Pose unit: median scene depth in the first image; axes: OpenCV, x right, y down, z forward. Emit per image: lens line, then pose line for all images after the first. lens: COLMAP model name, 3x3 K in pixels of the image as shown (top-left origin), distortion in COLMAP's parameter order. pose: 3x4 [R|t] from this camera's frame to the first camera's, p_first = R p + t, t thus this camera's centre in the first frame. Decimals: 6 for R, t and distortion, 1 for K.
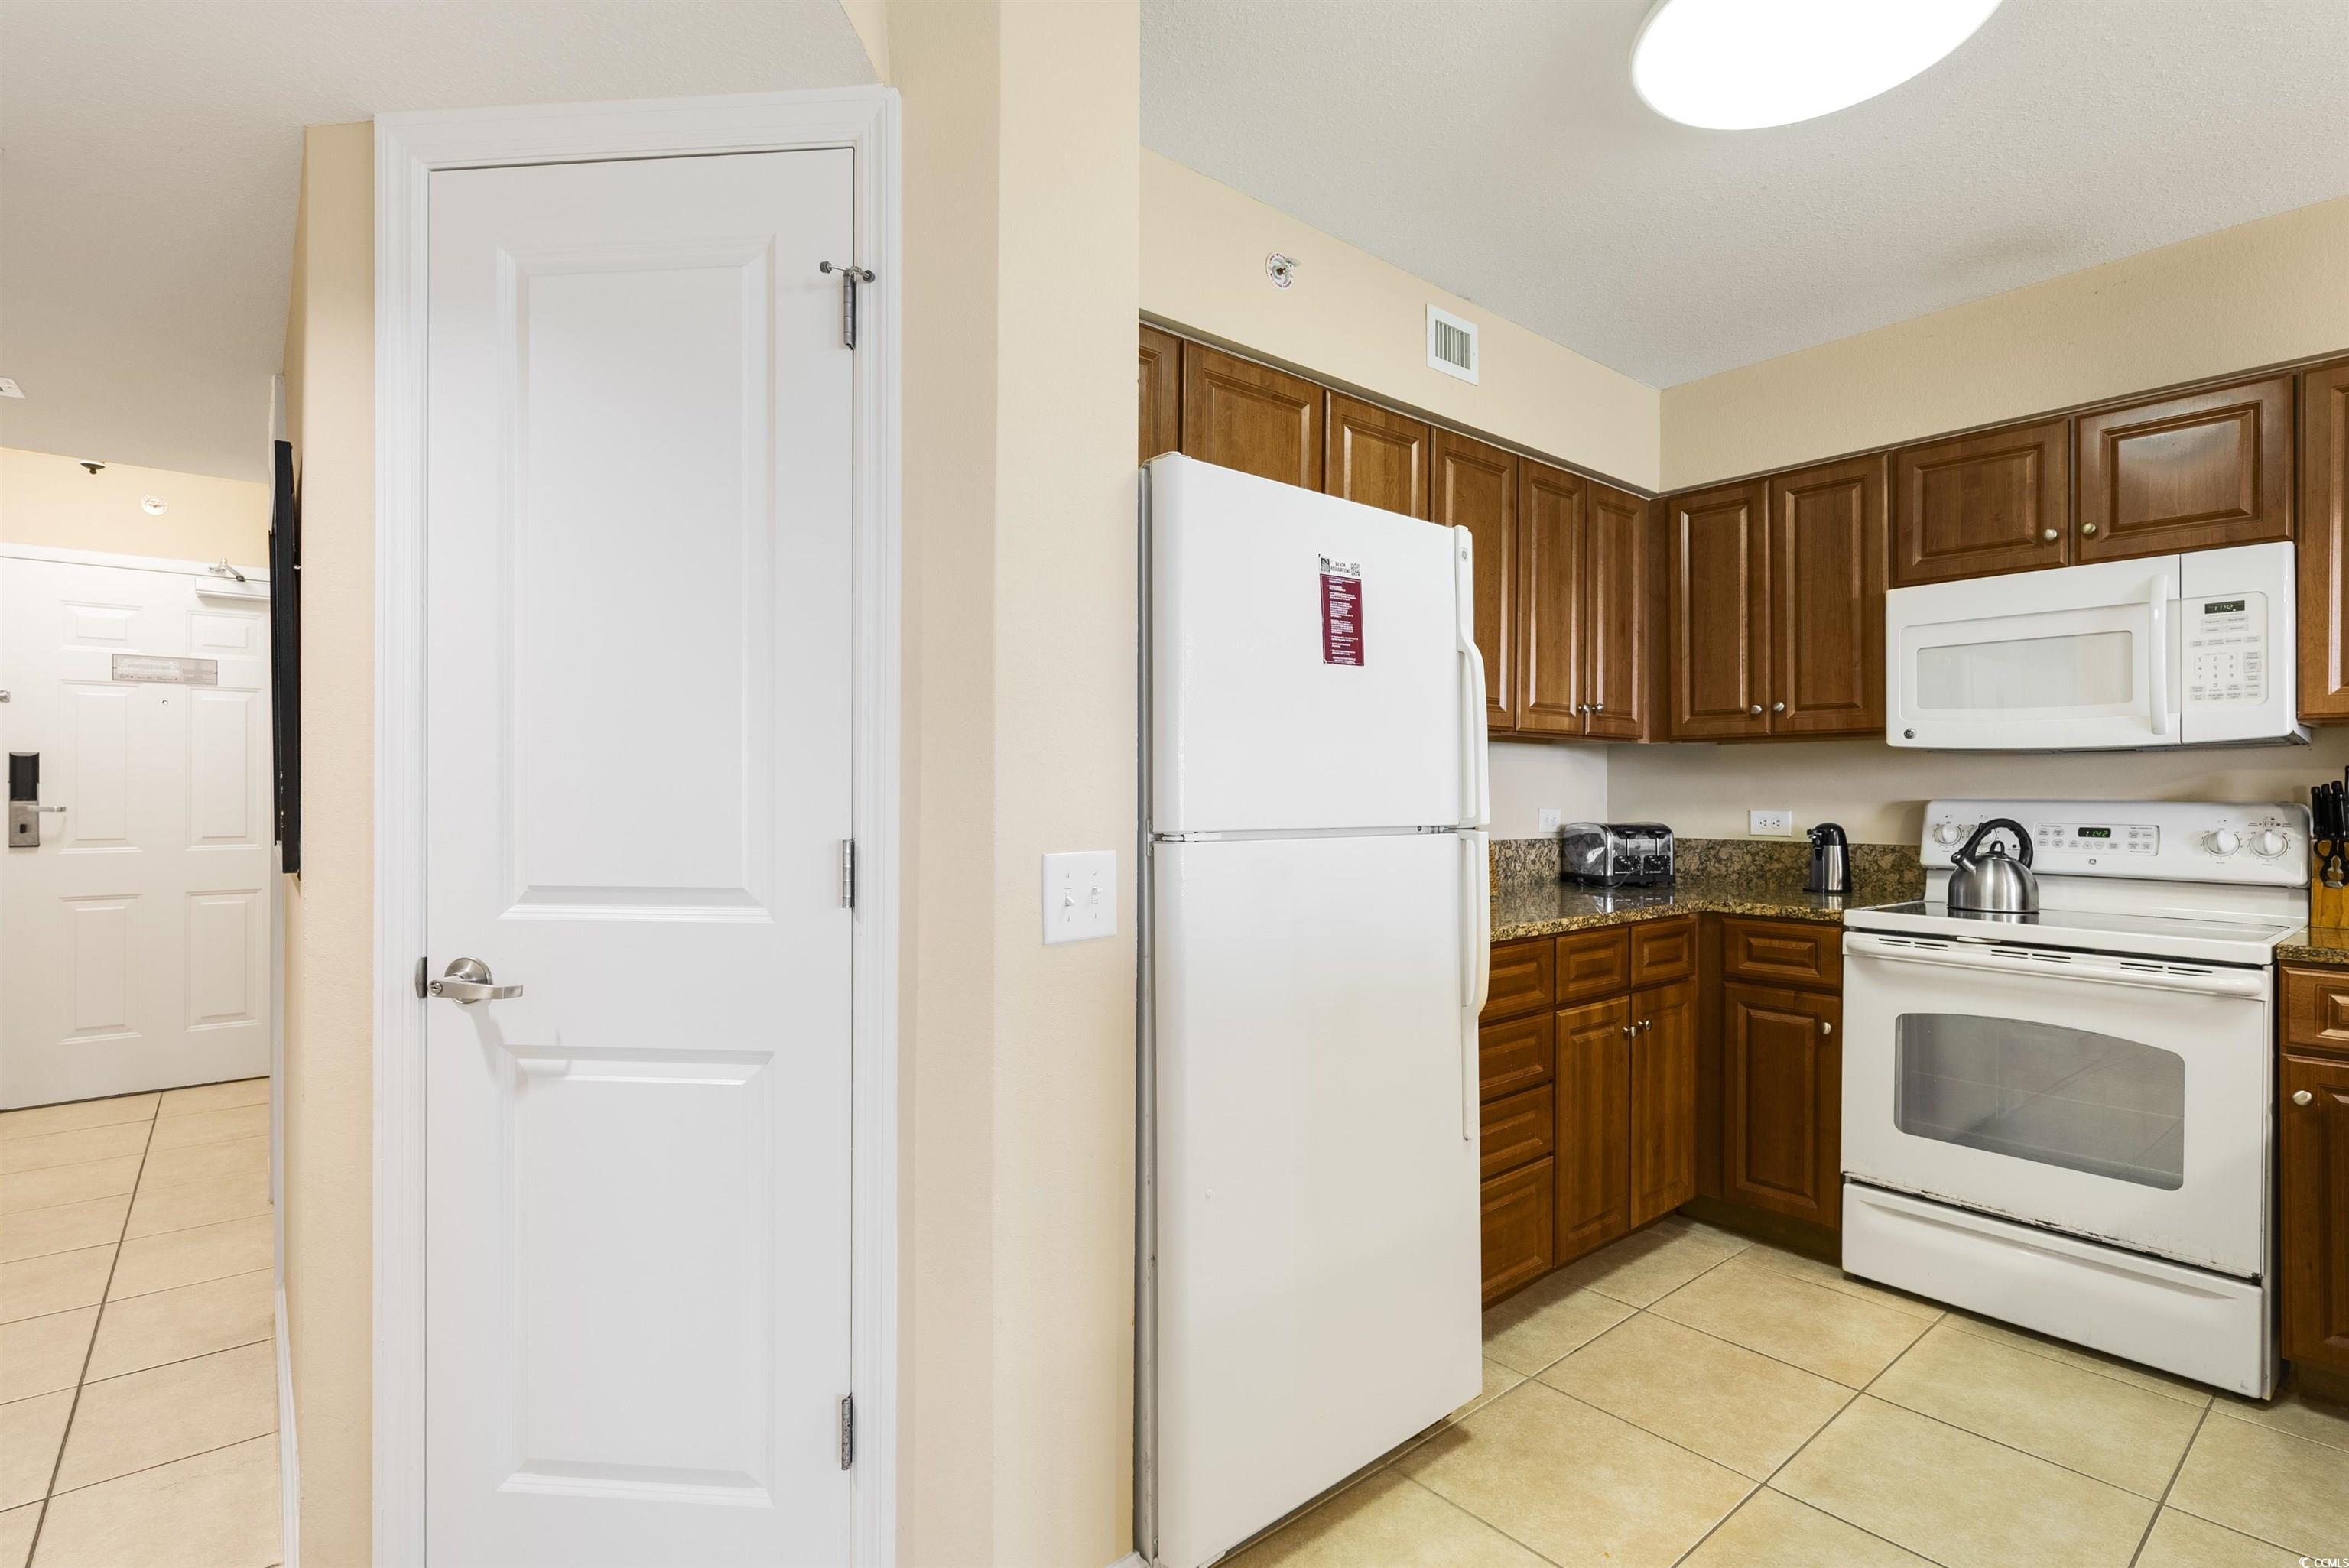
lens RADIAL K [[1107.0, 0, 1174.5], [0, 1107.0, 784.0], [0, 0, 1]] dist [-0.006019, -0.000156]
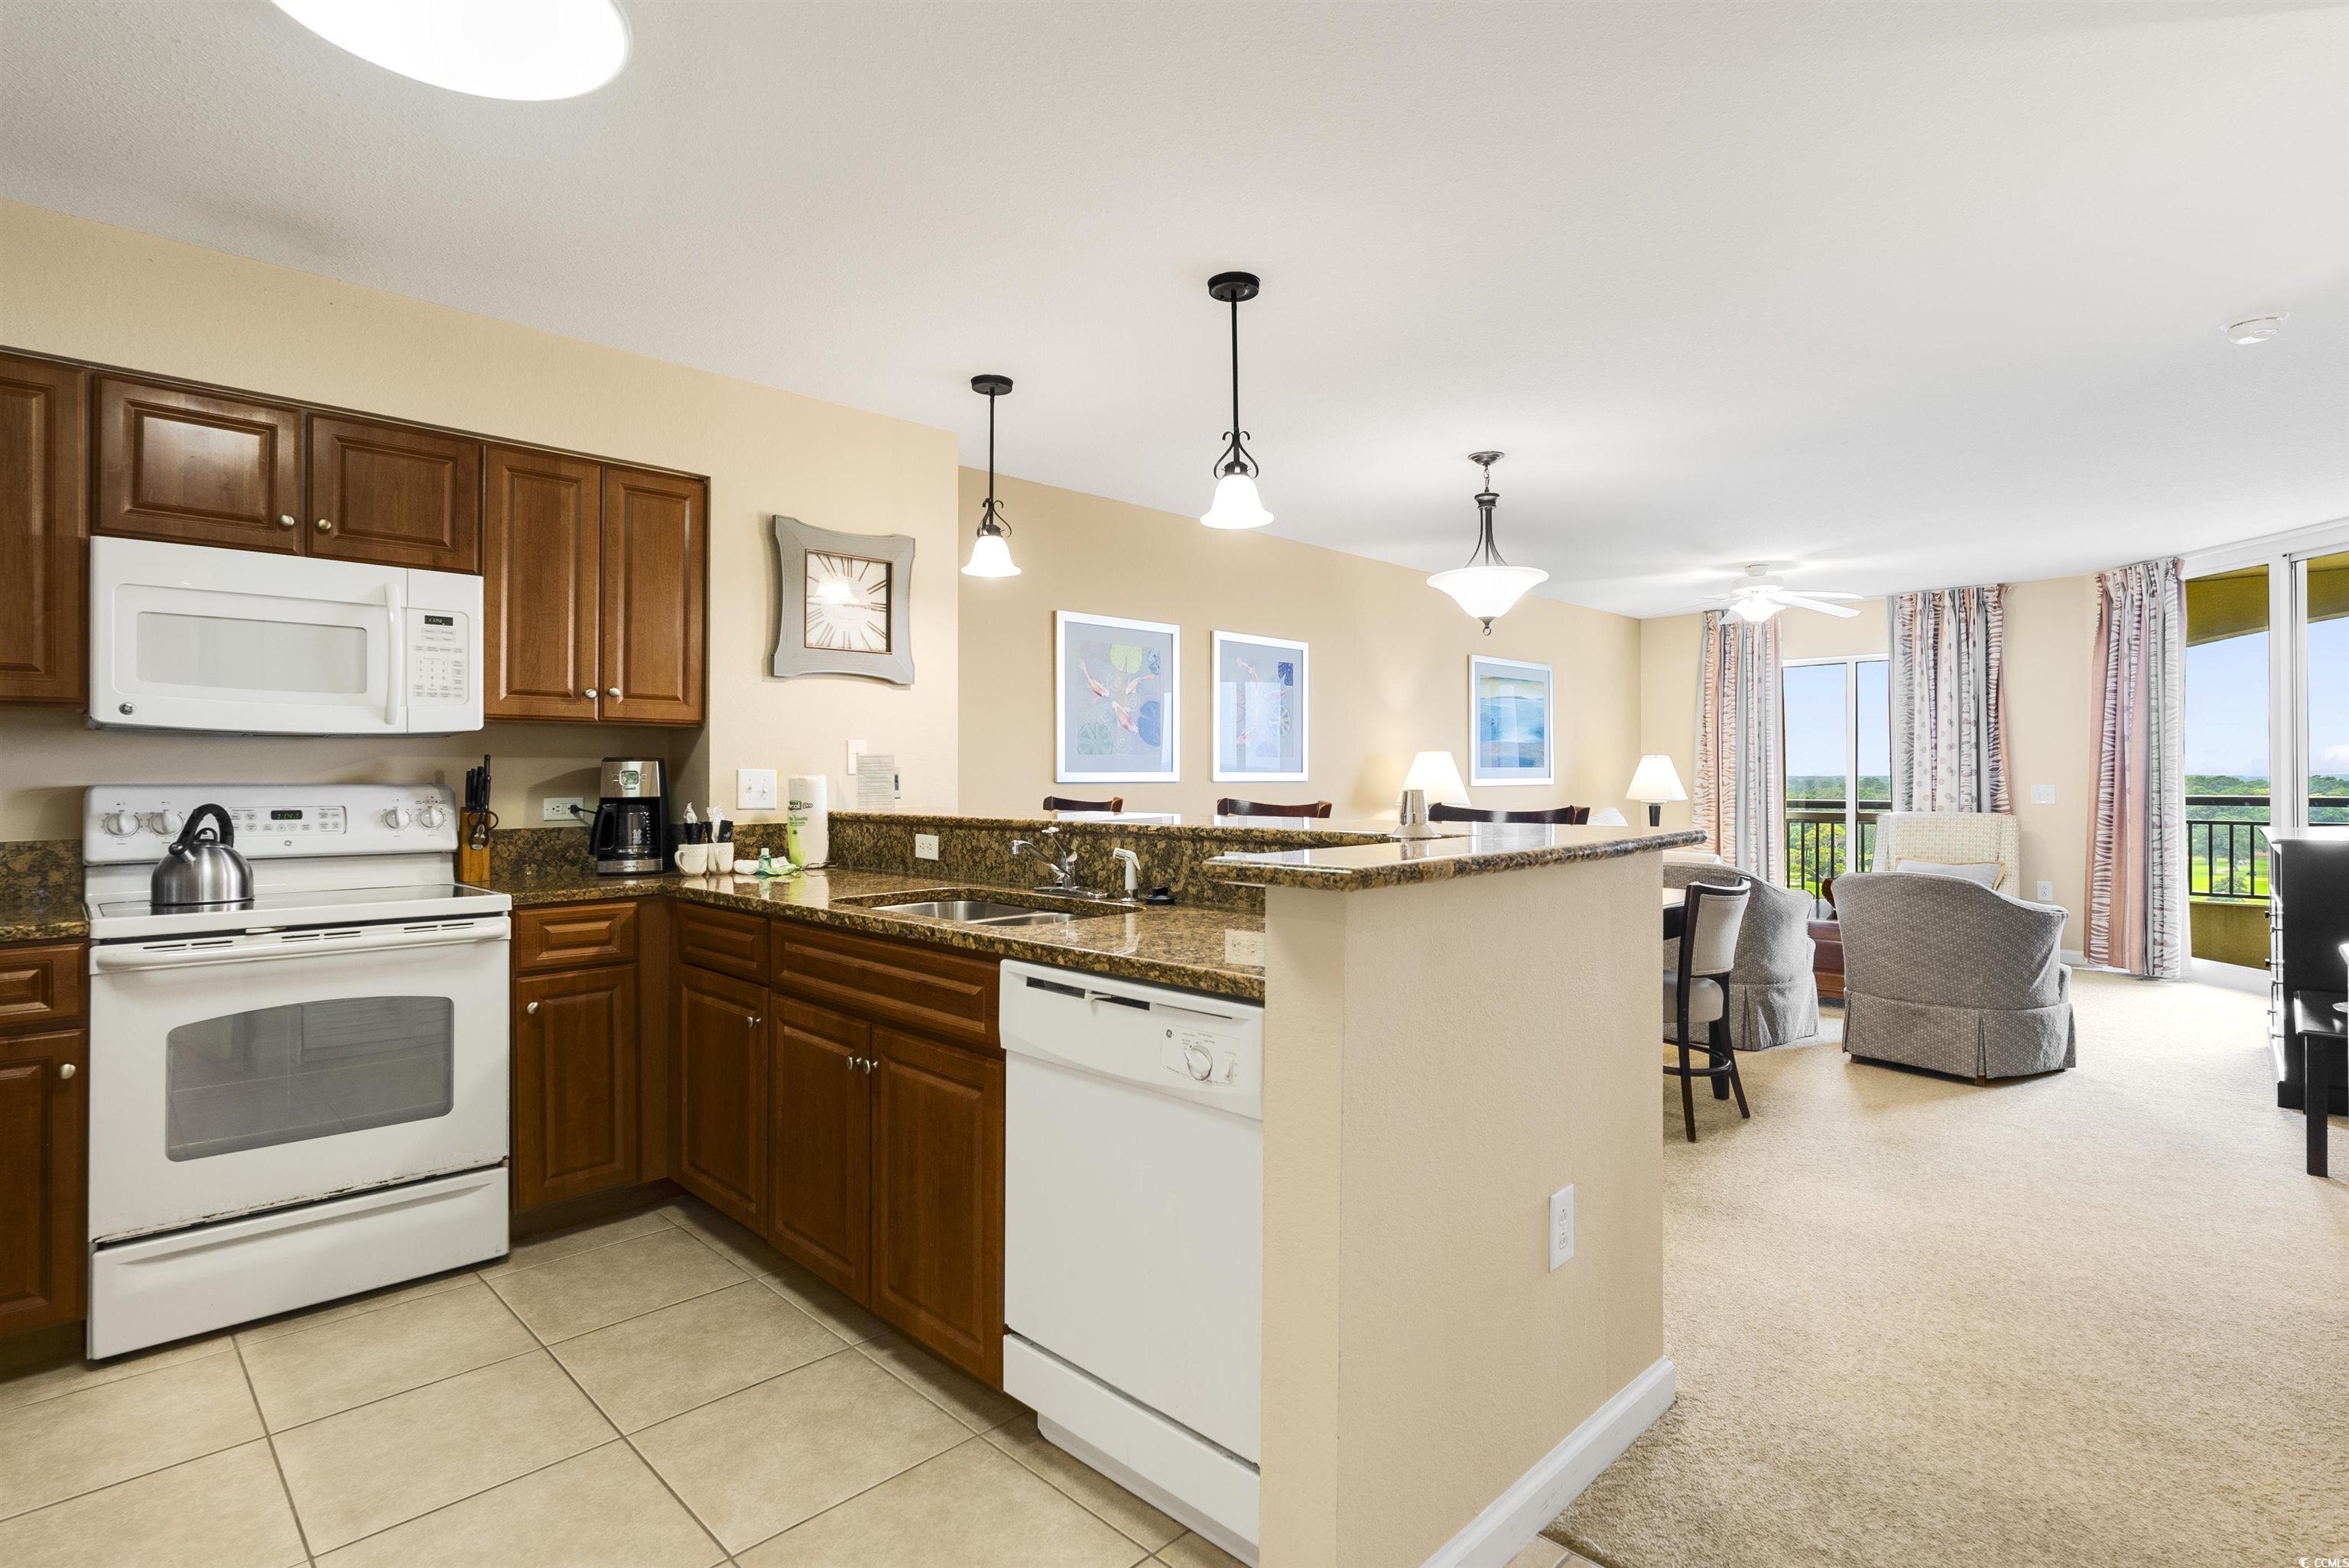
lens RADIAL K [[1142.0, 0, 1179.7], [0, 1142.0, 763.6], [0, 0, 1]] dist [-0.004685, -0.000209]
pose [[-0.090317, 0.007542, 0.995884, -0.314354], [-0.004451, 0.999958, -0.007977, 0.000898], [-0.995903, -0.005153, -0.090280, 0.278617]]
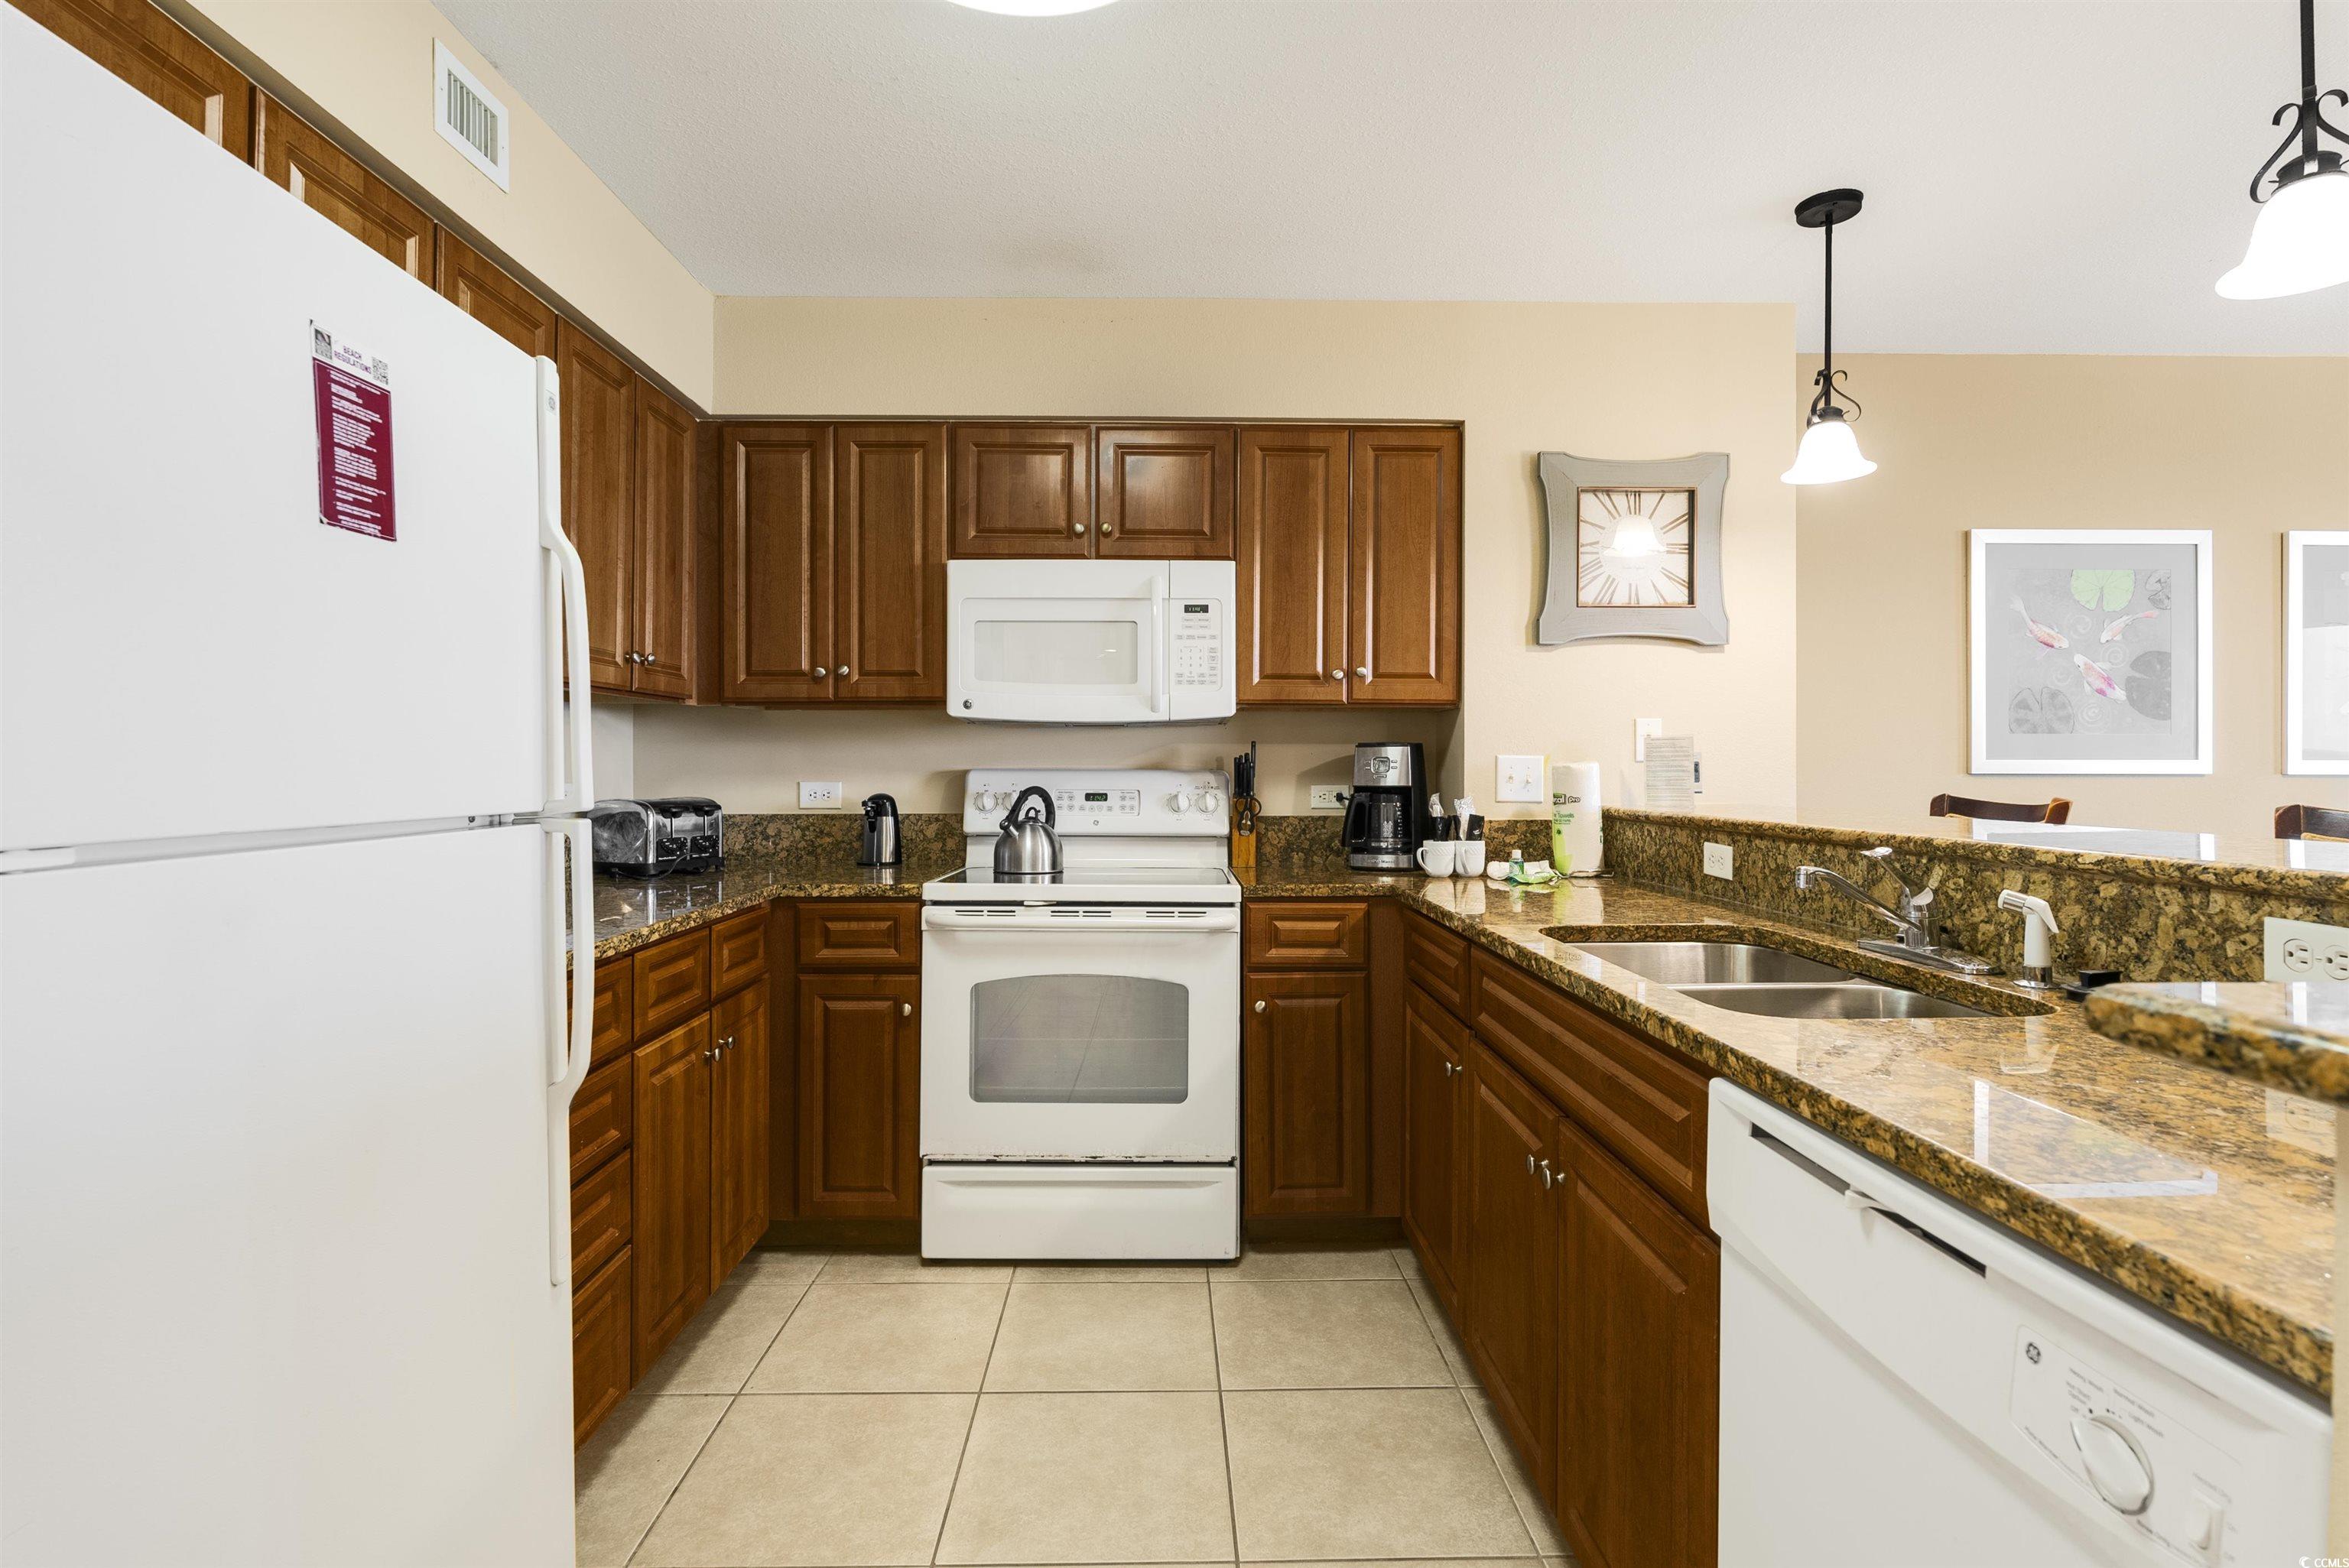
lens RADIAL K [[1122.4, 0, 1177.0], [0, 1122.4, 759.0], [0, 0, 1]] dist [-0.004597, 0.001037]
pose [[0.625203, 0.001592, 0.780461, -0.020642], [-0.004481, 0.999989, 0.001549, 0.002457], [-0.780449, -0.004466, 0.625203, 0.219067]]
